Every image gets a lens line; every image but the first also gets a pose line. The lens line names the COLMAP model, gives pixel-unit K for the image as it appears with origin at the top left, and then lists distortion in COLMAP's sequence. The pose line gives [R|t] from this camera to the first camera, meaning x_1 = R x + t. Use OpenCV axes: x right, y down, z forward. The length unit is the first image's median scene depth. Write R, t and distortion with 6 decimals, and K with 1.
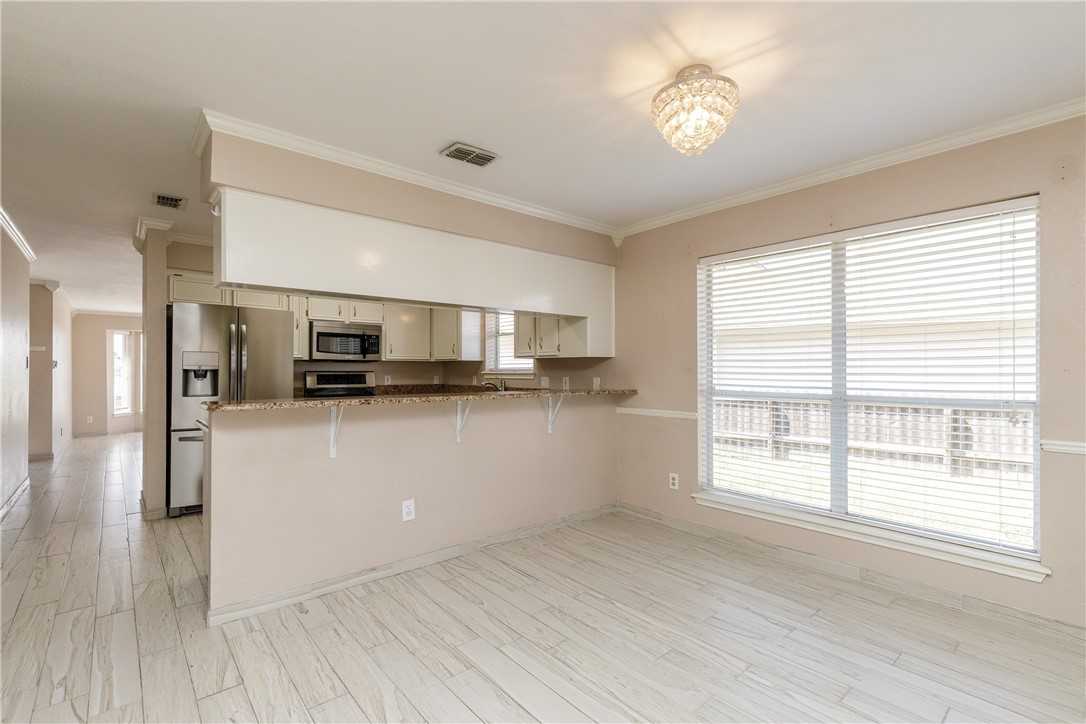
lens RADIAL K [[498.1, 0, 540.1], [0, 498.1, 367.3], [0, 0, 1]] dist [0.024123, -0.000594]
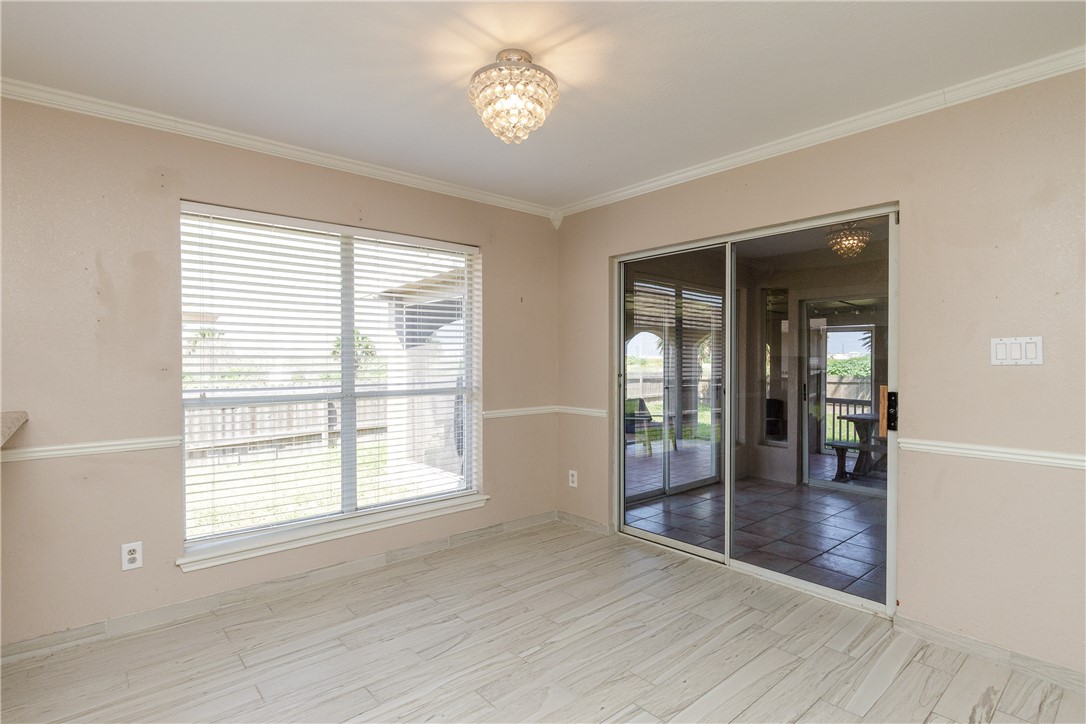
lens RADIAL K [[547.6, 0, 545.1], [0, 547.6, 364.7], [0, 0, 1]] dist [0.011306, 0.000417]
pose [[0.003183, -0.013002, 0.999910, -0.484305], [-0.002566, 0.999912, 0.013010, -0.014392], [-0.999992, -0.002607, 0.003149, 0.619633]]
